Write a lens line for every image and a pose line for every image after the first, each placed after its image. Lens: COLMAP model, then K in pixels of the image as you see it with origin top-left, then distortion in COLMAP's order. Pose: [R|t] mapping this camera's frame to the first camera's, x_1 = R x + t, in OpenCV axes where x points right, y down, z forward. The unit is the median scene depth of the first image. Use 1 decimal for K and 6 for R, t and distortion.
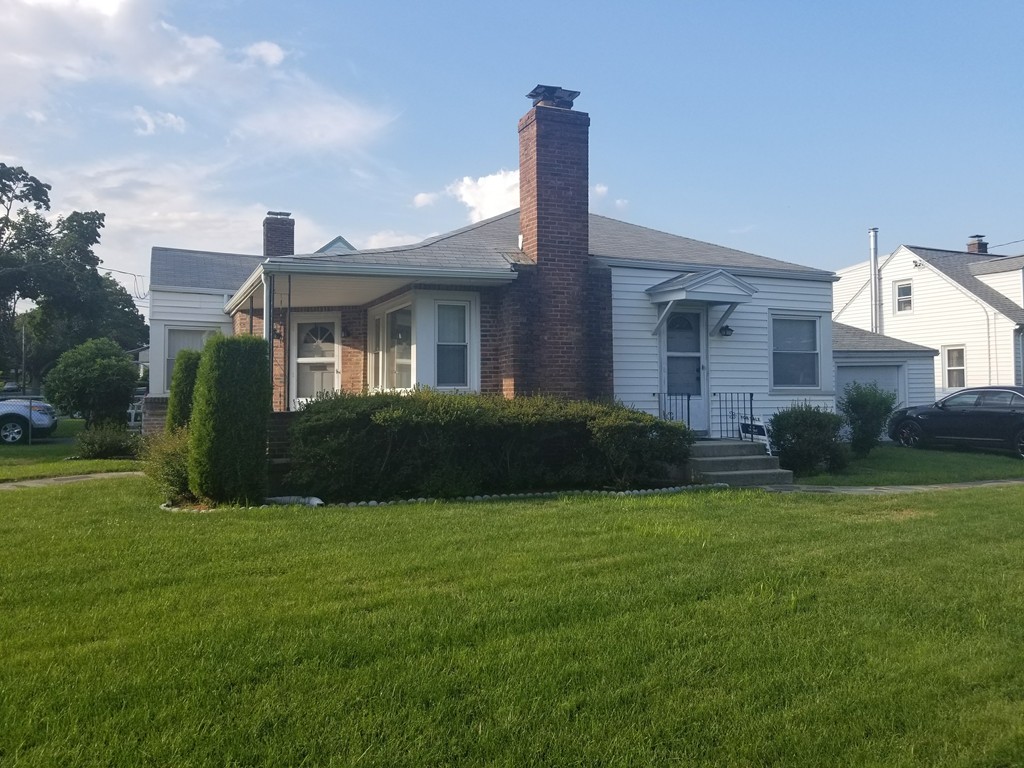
lens RADIAL K [[789.0, 0, 513.1], [0, 789.0, 373.7], [0, 0, 1]] dist [0.067647, -0.087918]
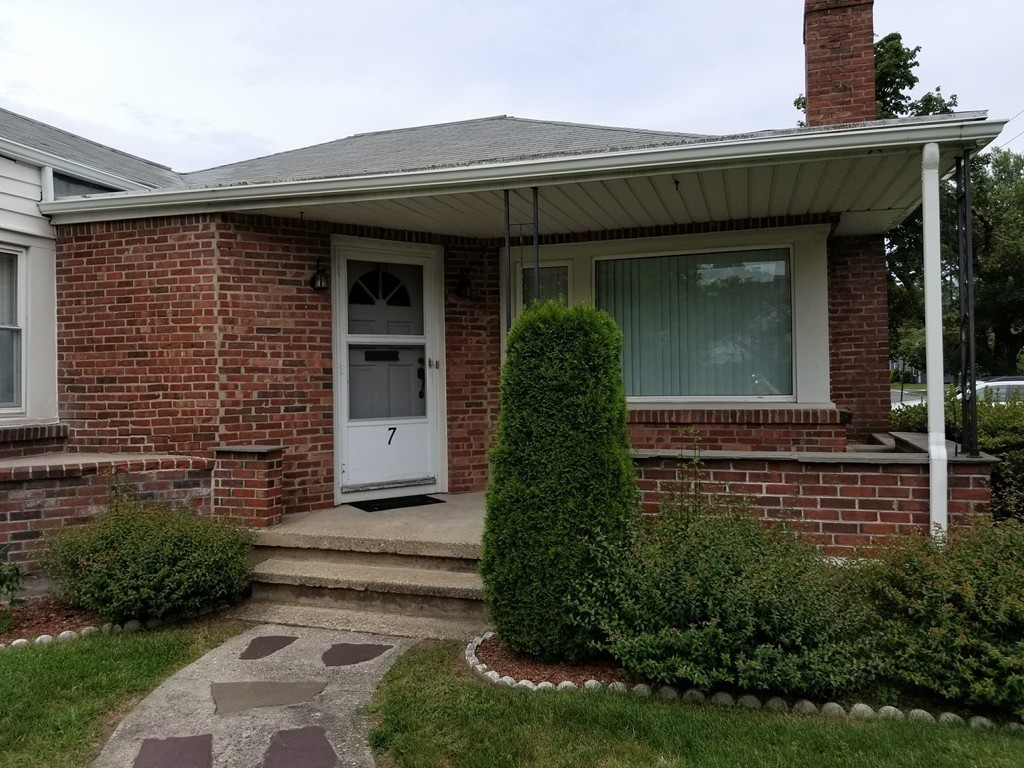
lens RADIAL K [[789.0, 0, 500.7], [0, 789.0, 367.8], [0, 0, 1]] dist [0.067647, -0.087918]
pose [[0.662844, 0.003667, 0.748748, -0.680623], [-0.007597, 0.999969, 0.001828, -0.001590], [-0.748719, -0.006900, 0.662852, 0.752630]]
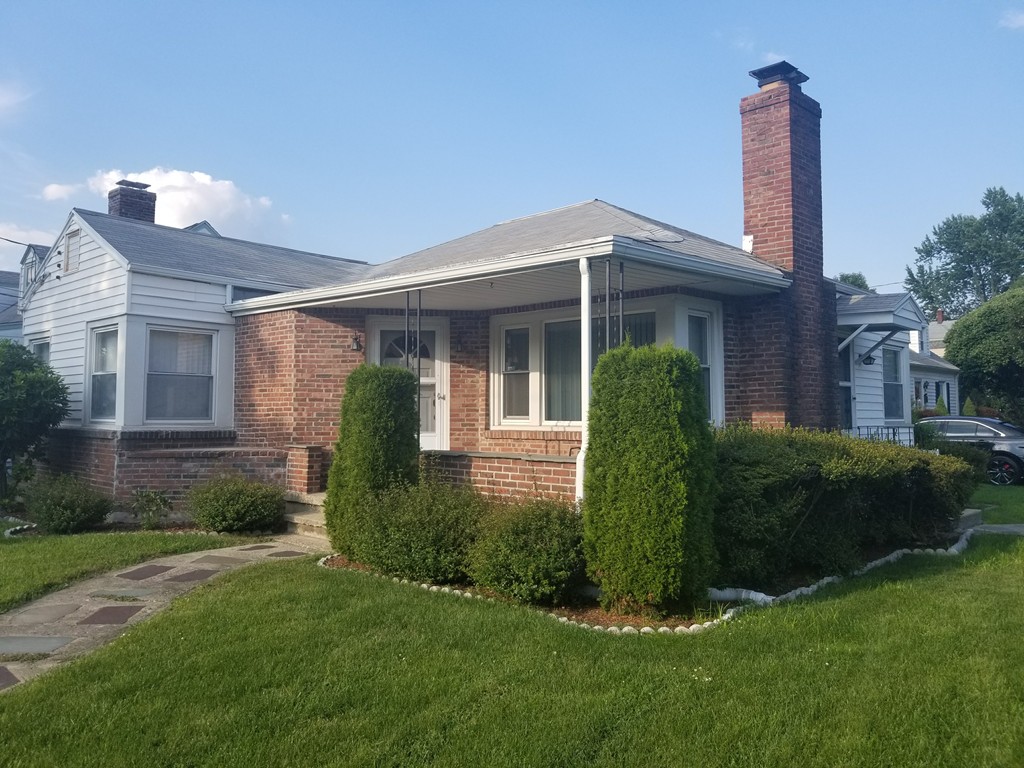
lens RADIAL K [[789.0, 0, 498.3], [0, 789.0, 362.6], [0, 0, 1]] dist [0.067647, -0.087918]
pose [[0.923634, 0.029269, 0.382156, -0.545851], [-0.014459, 0.999031, -0.041570, -0.005498], [-0.383003, 0.032870, 0.923162, 0.341001]]
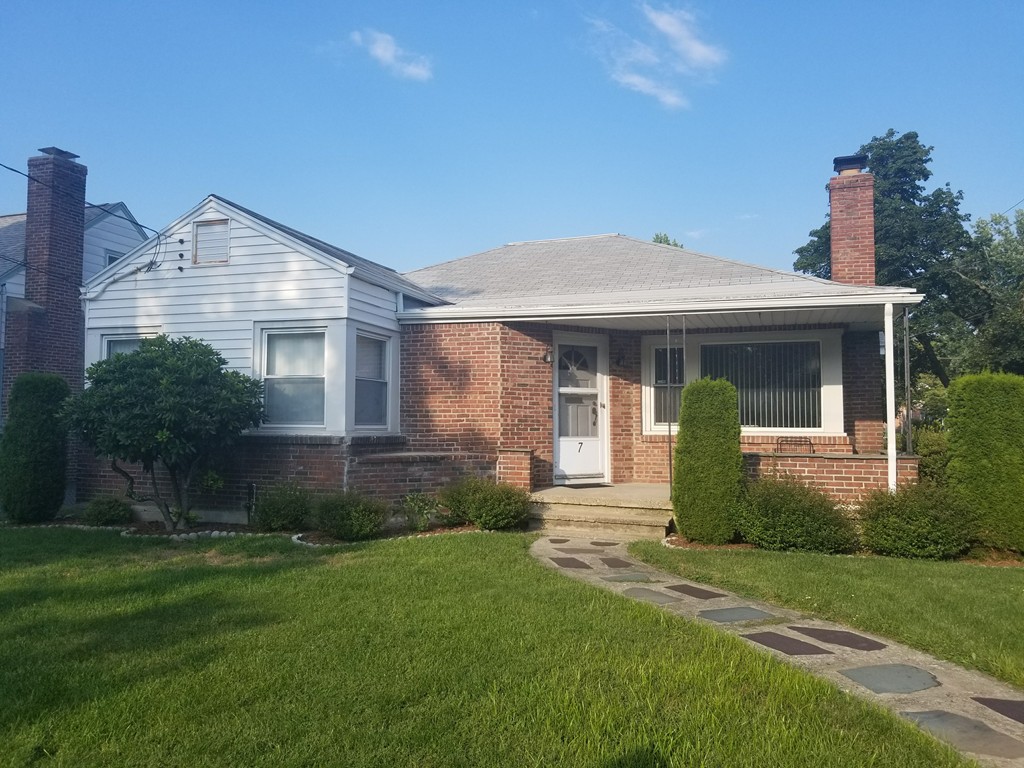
lens RADIAL K [[789.0, 0, 497.4], [0, 789.0, 378.4], [0, 0, 1]] dist [0.067647, -0.087918]
pose [[0.690787, 0.045868, 0.721602, -1.085733], [-0.026166, 0.998918, -0.038446, 0.004642], [-0.722585, 0.007677, 0.691240, 0.589908]]
